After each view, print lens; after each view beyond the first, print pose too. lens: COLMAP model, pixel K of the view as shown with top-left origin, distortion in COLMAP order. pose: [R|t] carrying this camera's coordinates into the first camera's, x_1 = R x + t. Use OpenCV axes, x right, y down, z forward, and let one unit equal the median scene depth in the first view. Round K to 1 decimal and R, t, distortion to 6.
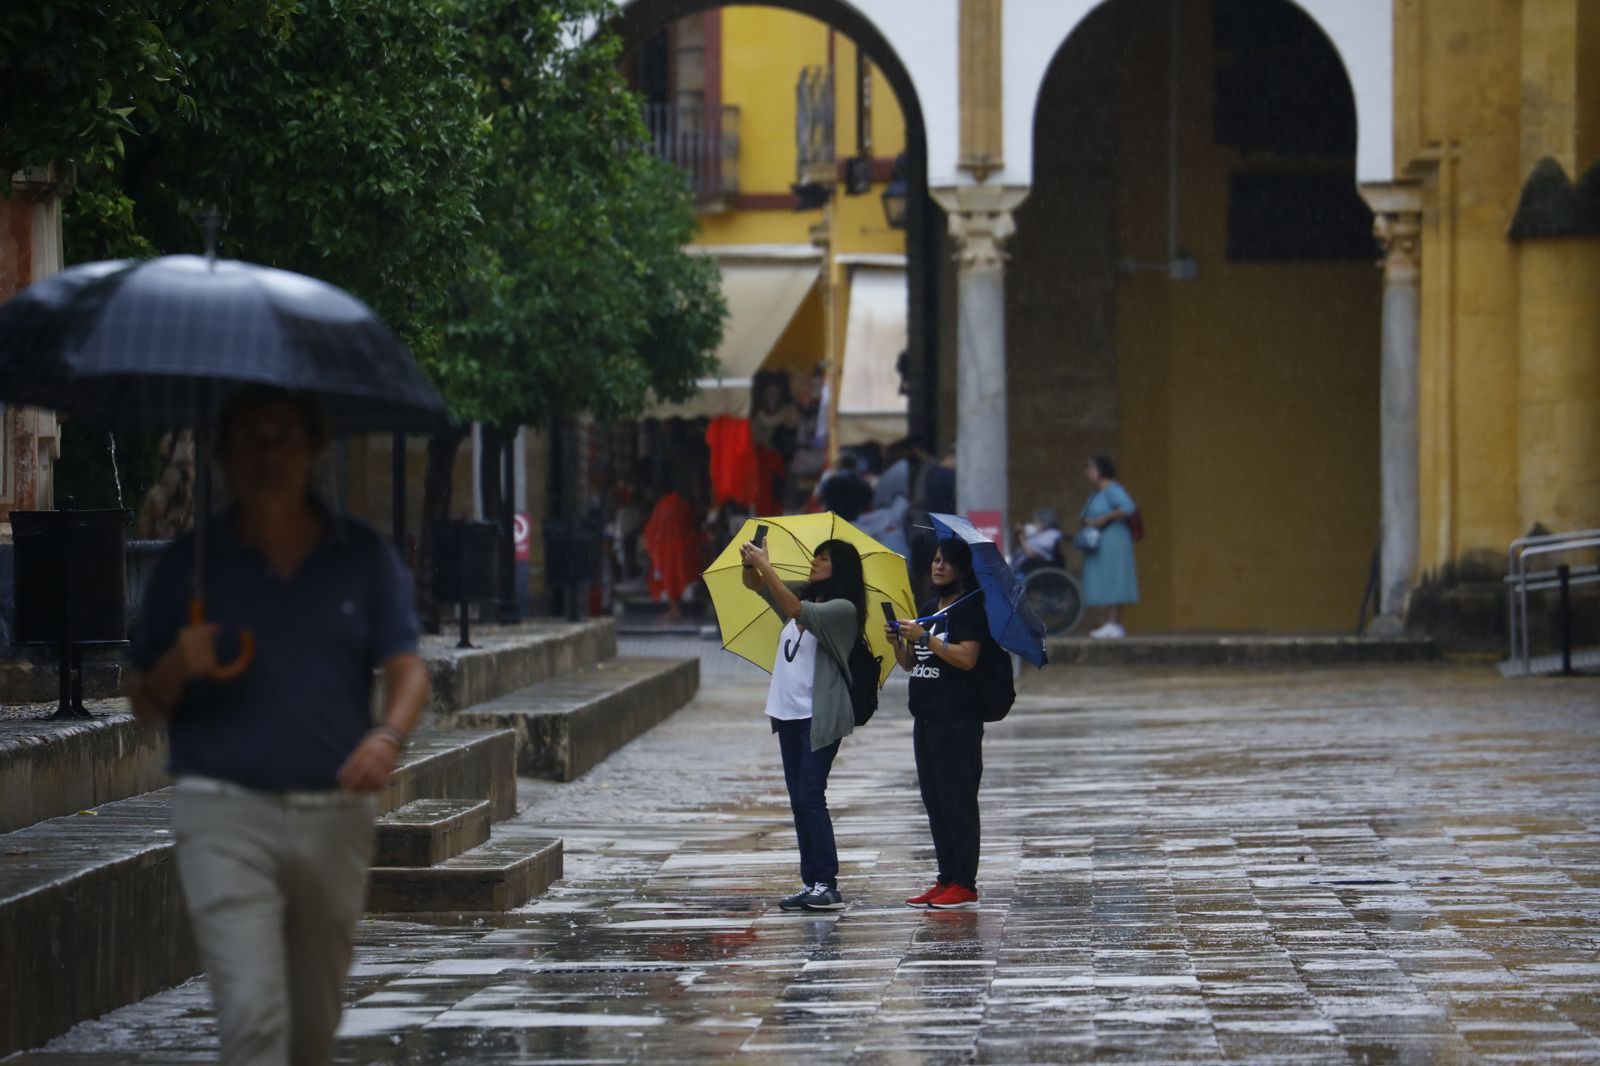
lens RADIAL K [[9185.6, 0, 800.0], [0, 9185.6, 533.0], [0, 0, 1]] dist [2.970463, -25.823826]
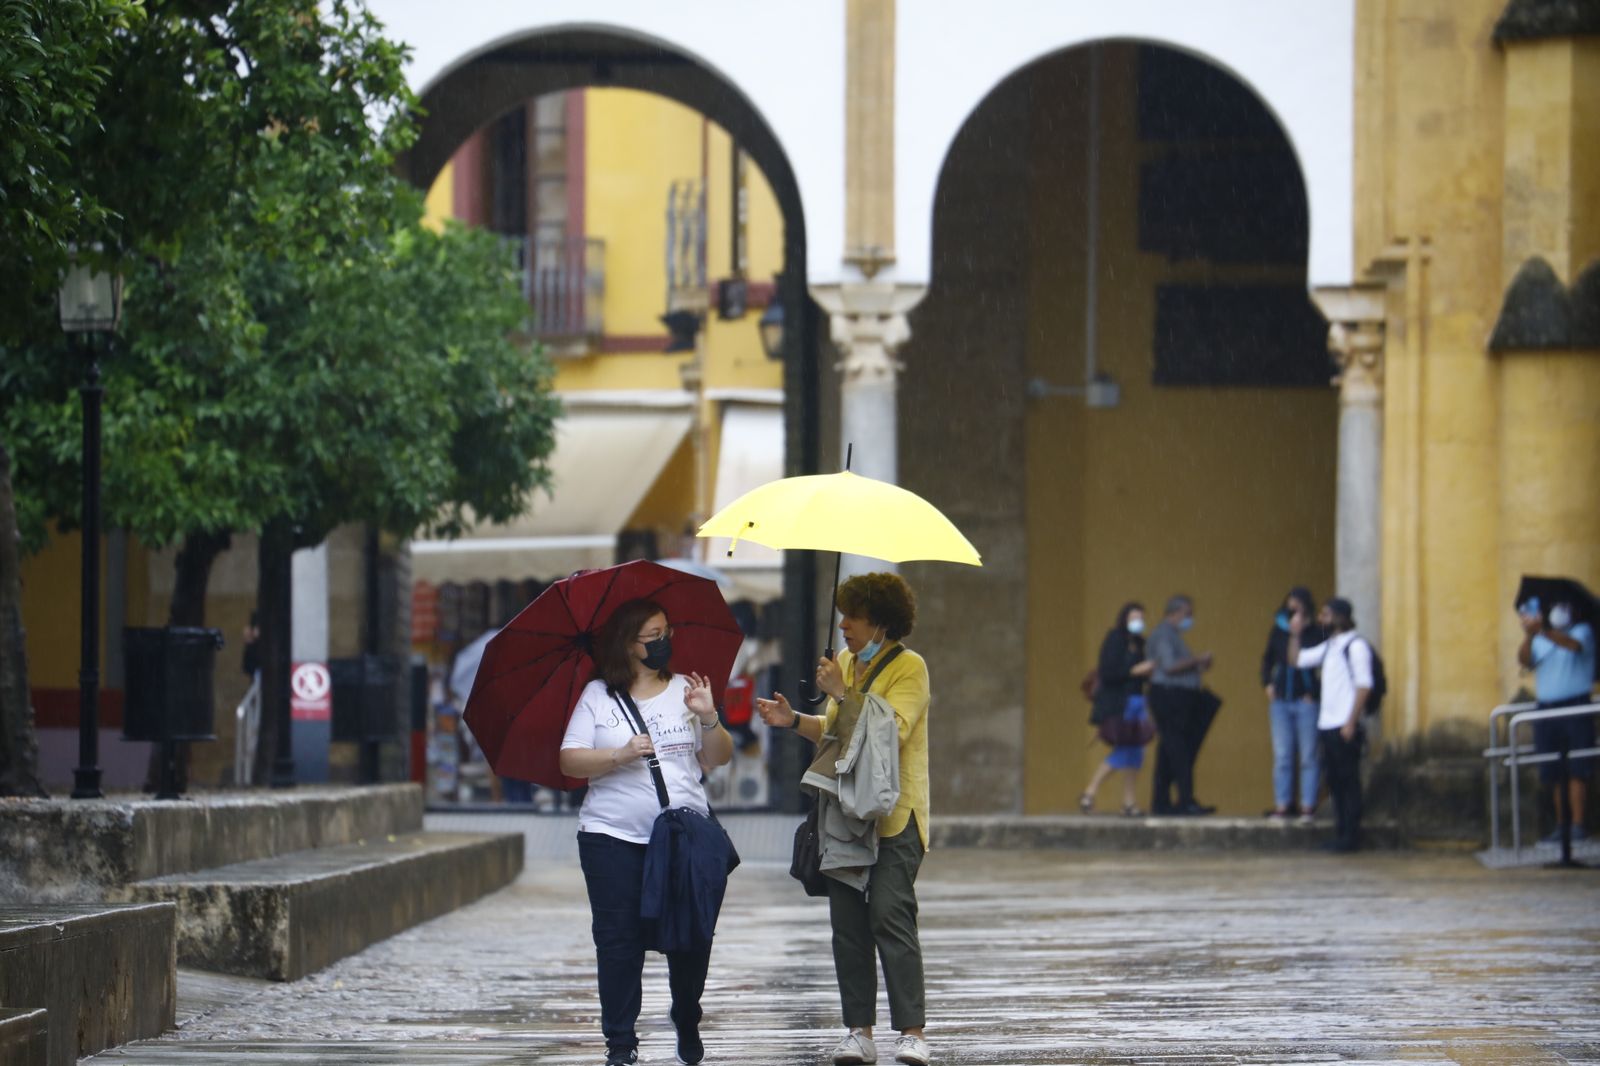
lens RADIAL K [[9185.6, 0, 800.0], [0, 9185.6, 533.0], [0, 0, 1]] dist [2.970463, -25.823826]
pose [[0.999876, 0.010261, 0.011935, 0.003751], [-0.009992, 0.999699, -0.022399, 0.005071], [-0.012162, 0.022277, 0.999678, 0.173787]]
